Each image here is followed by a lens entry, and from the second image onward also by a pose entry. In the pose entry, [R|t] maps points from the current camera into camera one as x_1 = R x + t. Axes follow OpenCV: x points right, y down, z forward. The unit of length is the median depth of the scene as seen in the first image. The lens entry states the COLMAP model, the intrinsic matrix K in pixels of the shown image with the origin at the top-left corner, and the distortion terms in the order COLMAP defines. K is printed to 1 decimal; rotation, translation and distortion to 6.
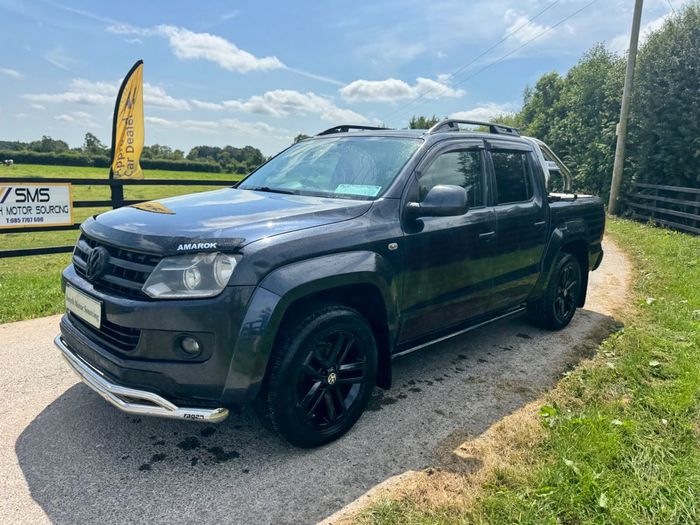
lens RADIAL K [[498.5, 0, 342.8], [0, 498.5, 262.7], [0, 0, 1]] dist [0.035384, -0.046139]
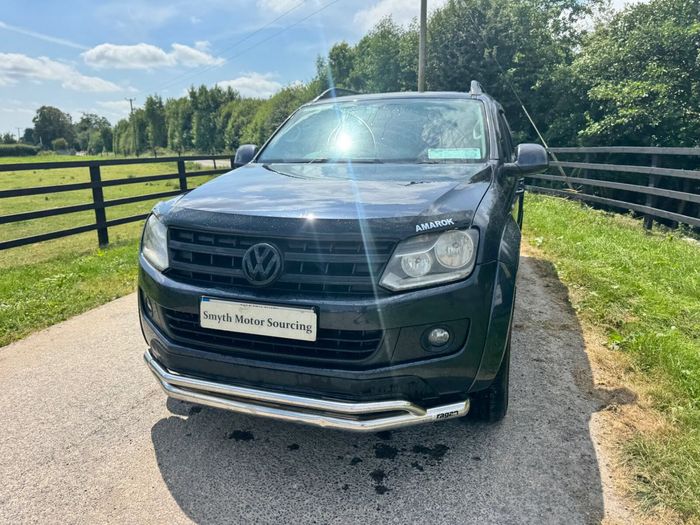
lens RADIAL K [[504.7, 0, 343.4], [0, 504.7, 259.2], [0, 0, 1]] dist [0.029758, -0.042317]
pose [[0.902227, -0.136903, 0.408954, -0.513743], [0.118237, 0.990464, 0.070719, -0.033845], [-0.414736, -0.015451, 0.909811, 0.168582]]
